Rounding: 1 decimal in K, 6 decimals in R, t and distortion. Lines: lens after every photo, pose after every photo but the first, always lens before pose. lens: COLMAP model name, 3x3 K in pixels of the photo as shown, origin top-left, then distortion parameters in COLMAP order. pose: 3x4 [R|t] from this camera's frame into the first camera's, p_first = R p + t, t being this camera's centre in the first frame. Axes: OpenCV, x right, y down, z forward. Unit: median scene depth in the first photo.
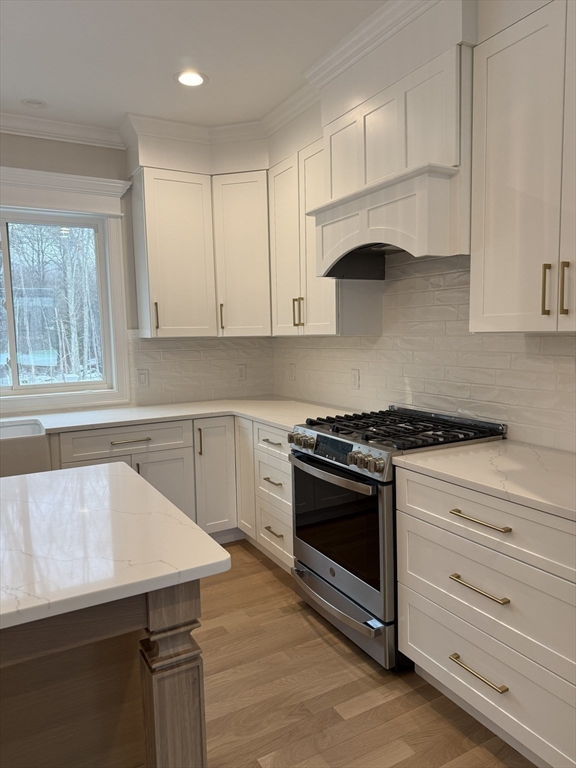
lens RADIAL K [[545.7, 0, 288.0], [0, 545.7, 384.0], [0, 0, 1]] dist [0.087596, -0.000266]
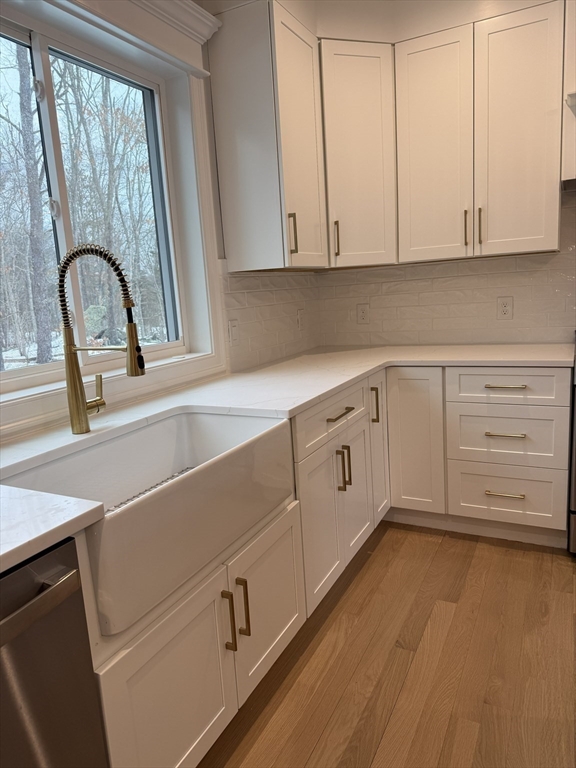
lens RADIAL K [[563.0, 0, 288.0], [0, 563.0, 384.0], [0, 0, 1]] dist [0.052904, -0.003322]
pose [[0.824386, -0.127446, 0.551494, -0.686466], [0.096731, 0.991710, 0.084581, 0.000470], [-0.557702, -0.016381, 0.829880, 0.433977]]
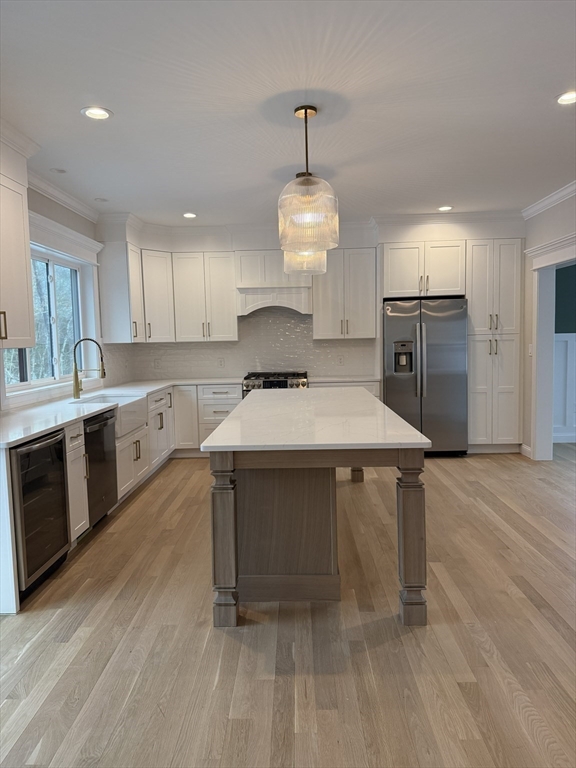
lens RADIAL K [[545.7, 0, 288.0], [0, 545.7, 384.0], [0, 0, 1]] dist [0.087596, -0.000266]
pose [[0.504903, -0.065306, 0.860702, -1.527631], [0.092128, 0.995515, 0.021491, 0.049270], [-0.858246, 0.068444, 0.508655, -0.256898]]
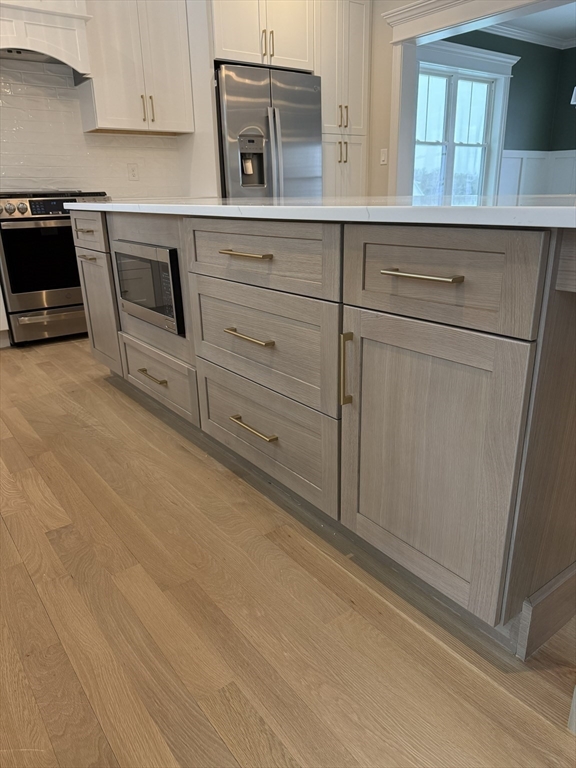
lens RADIAL K [[547.3, 0, 298.5], [0, 547.3, 385.3], [0, 0, 1]] dist [0.003846, -0.004139]
pose [[-0.141898, -0.311281, 0.939664, -1.082374], [0.116045, 0.937493, 0.328086, 0.116490], [-0.983056, 0.155598, -0.096906, 0.431127]]
